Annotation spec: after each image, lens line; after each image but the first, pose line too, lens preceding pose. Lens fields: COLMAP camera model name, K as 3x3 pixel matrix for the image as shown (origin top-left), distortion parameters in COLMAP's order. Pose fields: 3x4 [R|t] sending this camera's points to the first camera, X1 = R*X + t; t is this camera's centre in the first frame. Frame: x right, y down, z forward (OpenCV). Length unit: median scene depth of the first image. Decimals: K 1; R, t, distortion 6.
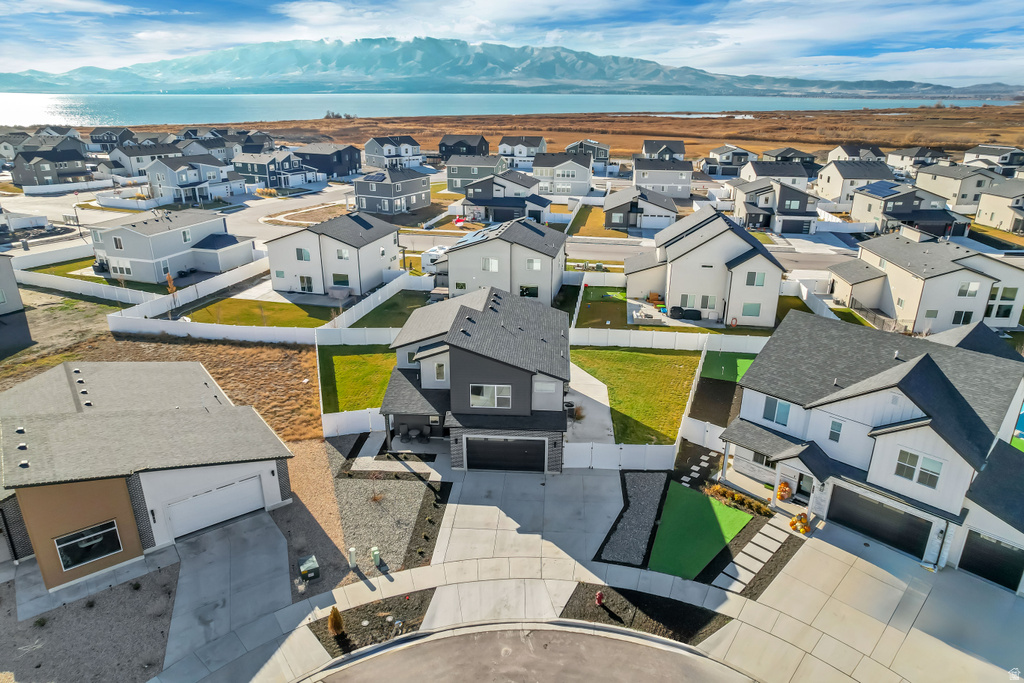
lens RADIAL K [[656.7, 0, 516.7], [0, 656.7, 341.7], [0, 0, 1]] dist [-0.074245, 0.067920]
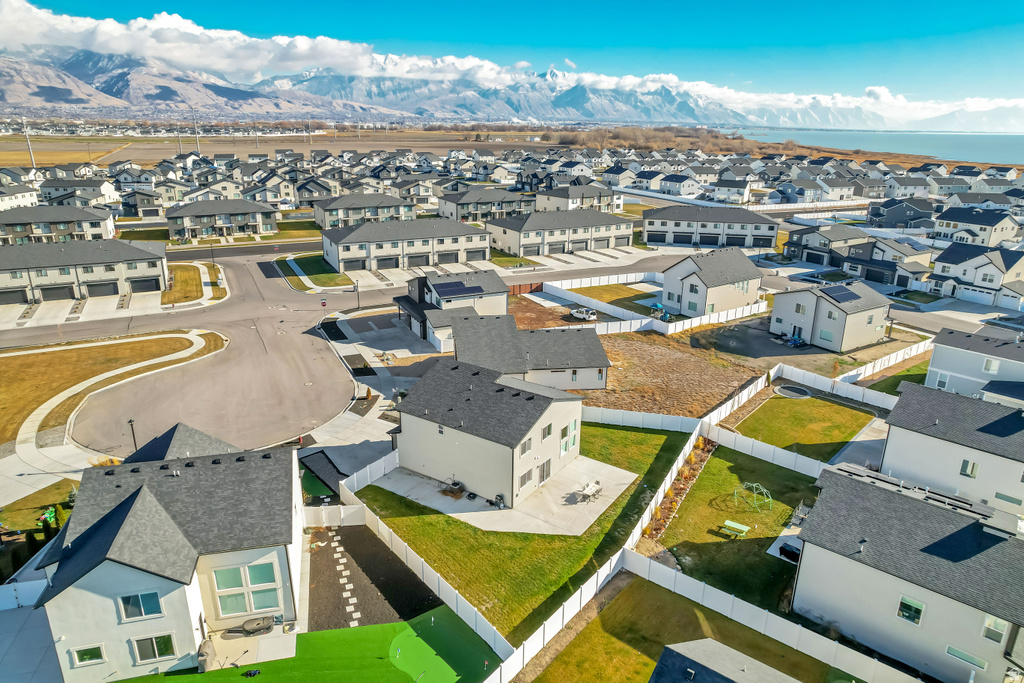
lens RADIAL K [[656.7, 0, 516.7], [0, 656.7, 341.7], [0, 0, 1]] dist [-0.074245, 0.067920]
pose [[-0.499265, 0.268917, -0.823661, 1.079402], [-0.326891, 0.821906, 0.466490, -0.815848], [0.802419, 0.502150, -0.322442, 1.574886]]
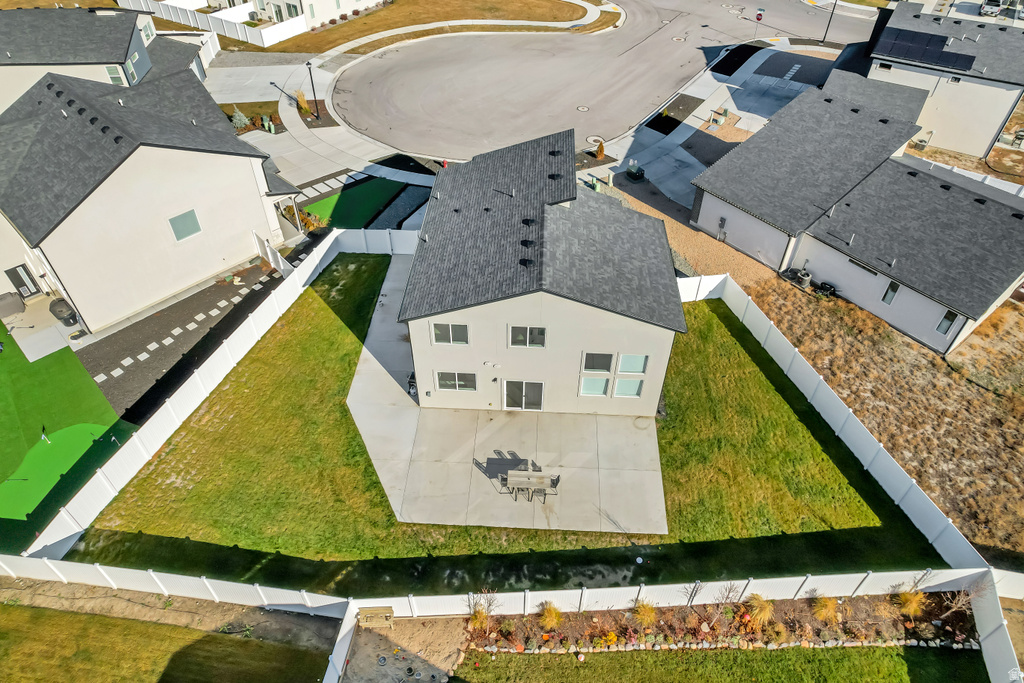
lens RADIAL K [[656.7, 0, 516.7], [0, 656.7, 341.7], [0, 0, 1]] dist [-0.074245, 0.067920]
pose [[-0.999795, 0.002242, -0.020142, -0.012446], [-0.017237, 0.428659, 0.903302, -0.663940], [0.010659, 0.903464, -0.428532, 1.579610]]
